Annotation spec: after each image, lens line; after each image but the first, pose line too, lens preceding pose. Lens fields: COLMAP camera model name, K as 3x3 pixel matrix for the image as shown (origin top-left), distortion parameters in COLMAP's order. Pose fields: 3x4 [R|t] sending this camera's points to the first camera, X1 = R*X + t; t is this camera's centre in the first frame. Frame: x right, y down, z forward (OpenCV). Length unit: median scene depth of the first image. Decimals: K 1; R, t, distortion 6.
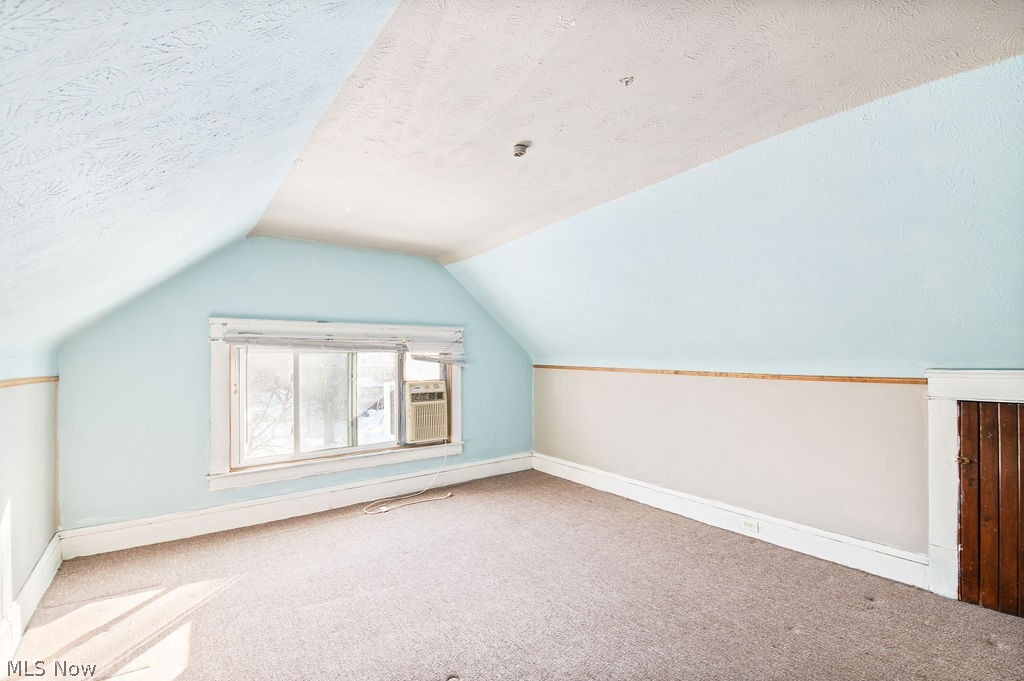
lens RADIAL K [[453.6, 0, 514.0], [0, 453.6, 349.7], [0, 0, 1]] dist [-0.002727, -0.001101]
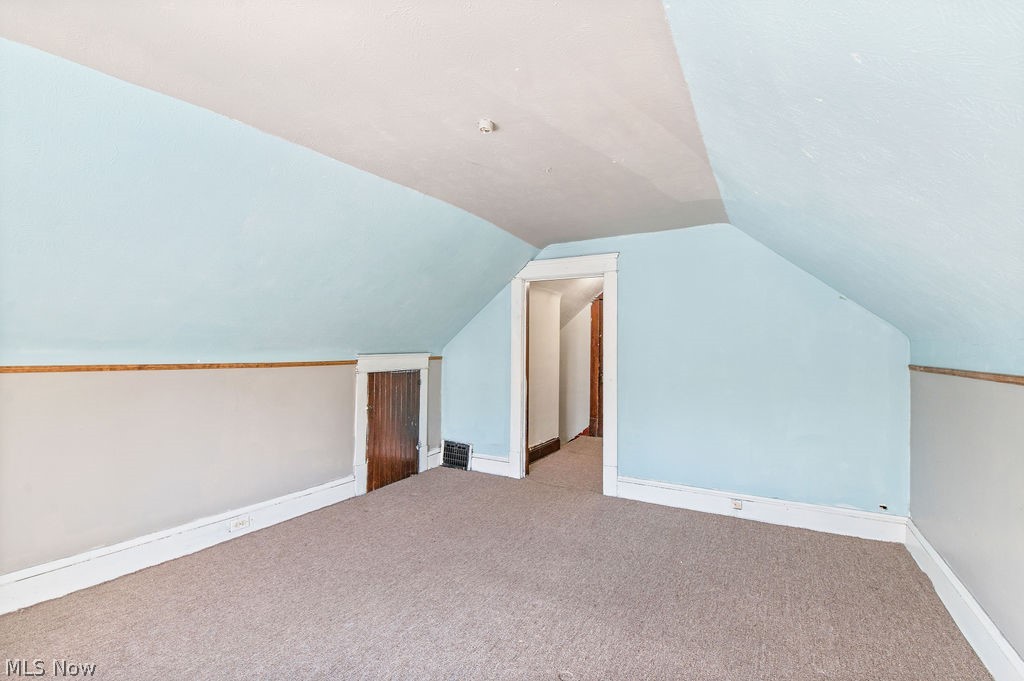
lens RADIAL K [[453.6, 0, 514.2], [0, 453.6, 341.0], [0, 0, 1]] dist [-0.002727, -0.001101]
pose [[-0.366725, 0.008029, 0.930295, -0.563331], [-0.025012, 0.999516, -0.018486, 0.009455], [-0.929993, -0.030048, -0.366347, 0.817599]]
